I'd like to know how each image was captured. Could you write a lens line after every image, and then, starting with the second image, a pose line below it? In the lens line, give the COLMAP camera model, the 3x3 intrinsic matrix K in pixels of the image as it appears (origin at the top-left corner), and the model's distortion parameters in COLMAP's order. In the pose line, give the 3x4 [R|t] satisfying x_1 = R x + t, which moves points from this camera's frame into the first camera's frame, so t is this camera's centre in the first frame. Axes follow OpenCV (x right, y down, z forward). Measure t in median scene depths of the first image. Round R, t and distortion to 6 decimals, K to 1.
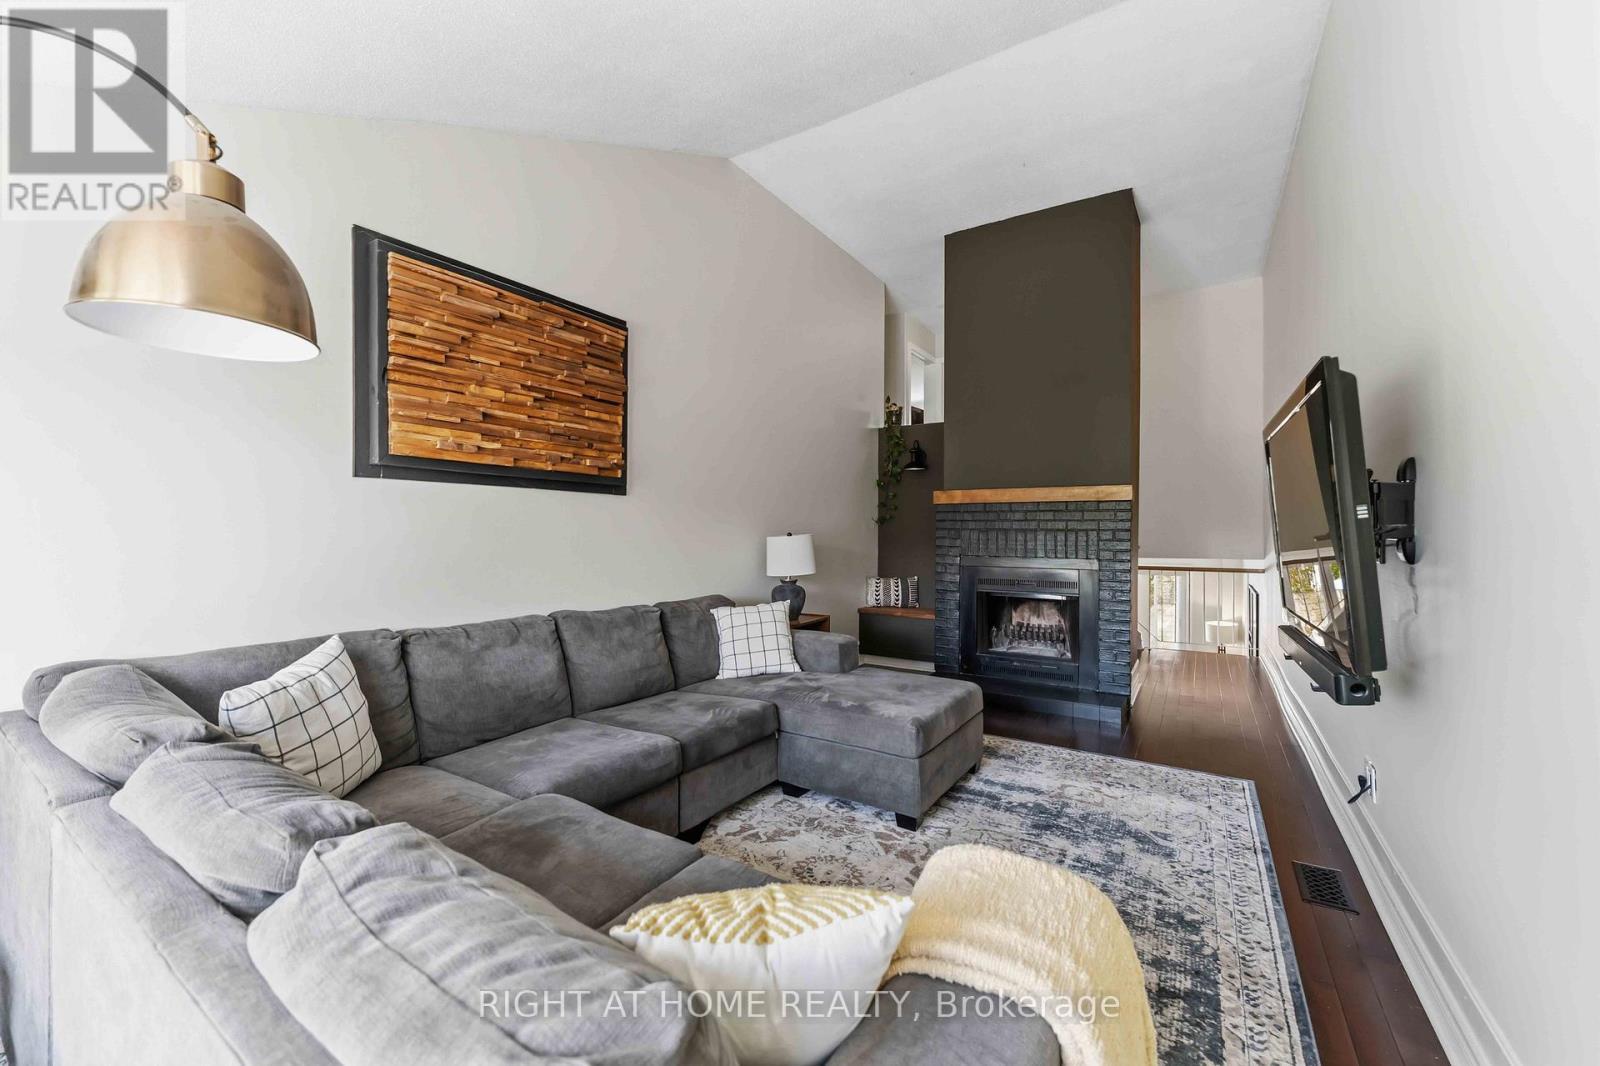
lens RADIAL K [[638.8, 0, 792.5], [0, 638.8, 536.7], [0, 0, 1]] dist [0.000412, 0.000009]
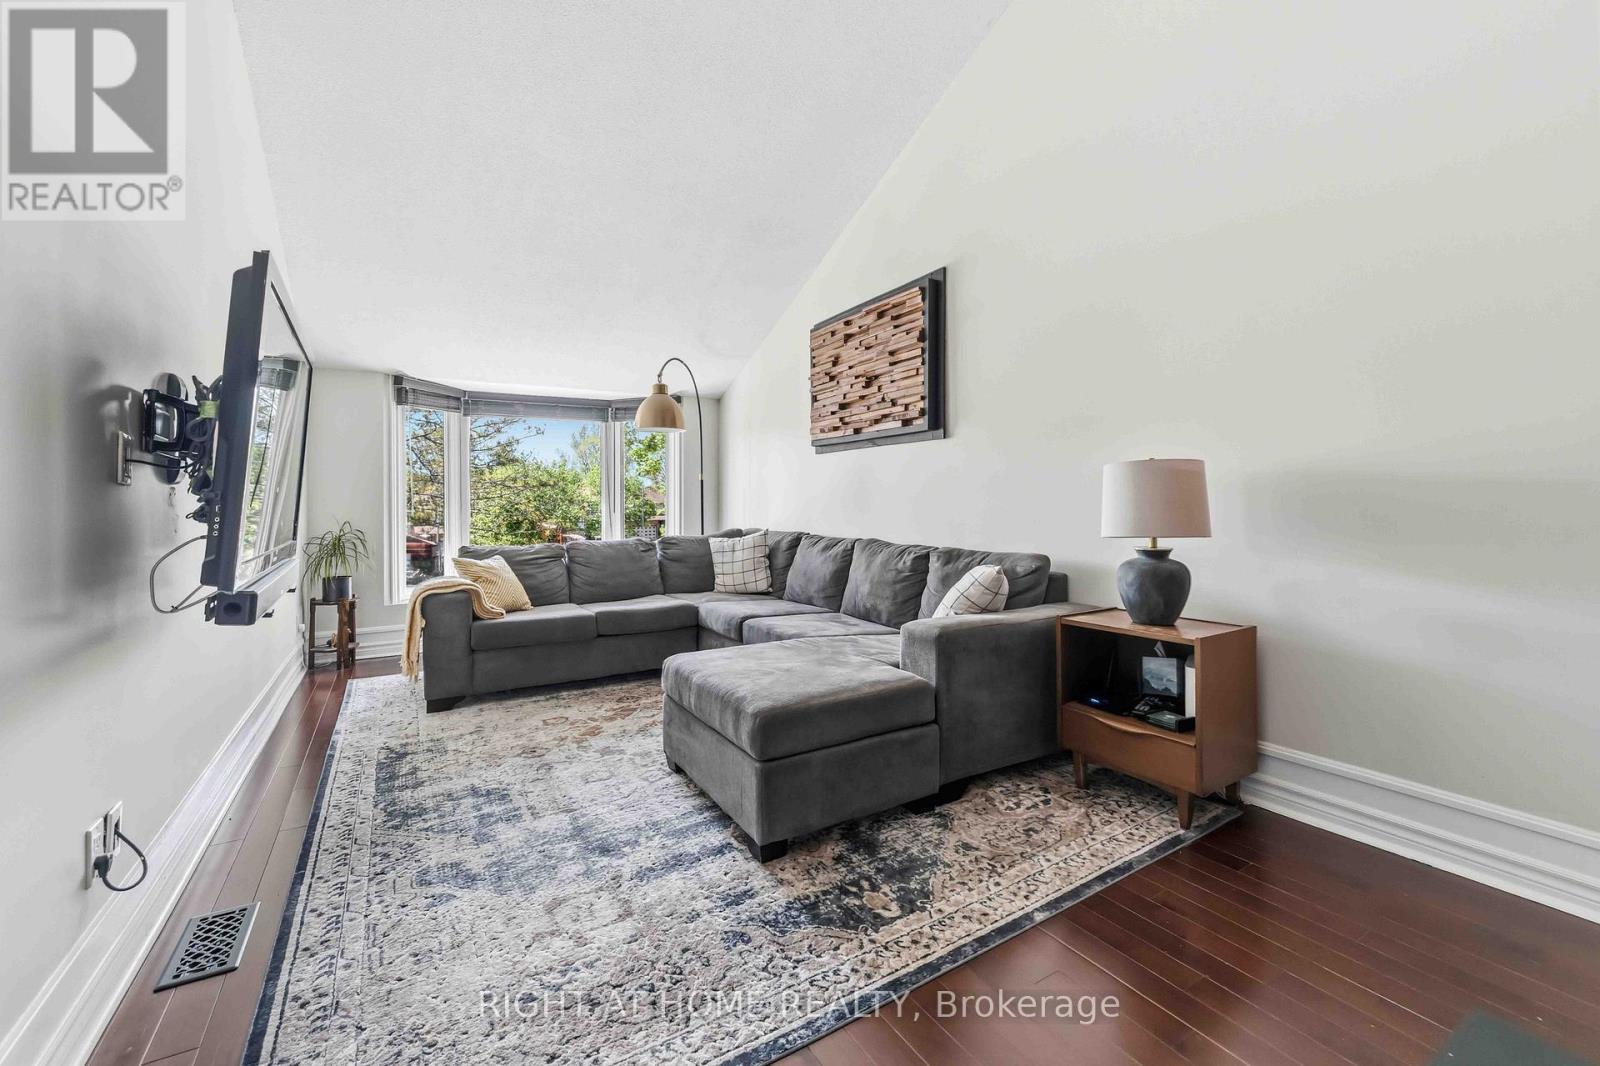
lens RADIAL K [[654.3, 0, 784.8], [0, 654.3, 509.6], [0, 0, 1]] dist [0.000866, -0.000130]
pose [[-0.451871, 0.011134, -0.892014, 0.929619], [0.002411, 0.999934, 0.011260, 0.044271], [0.892080, 0.002938, -0.451868, 1.482949]]
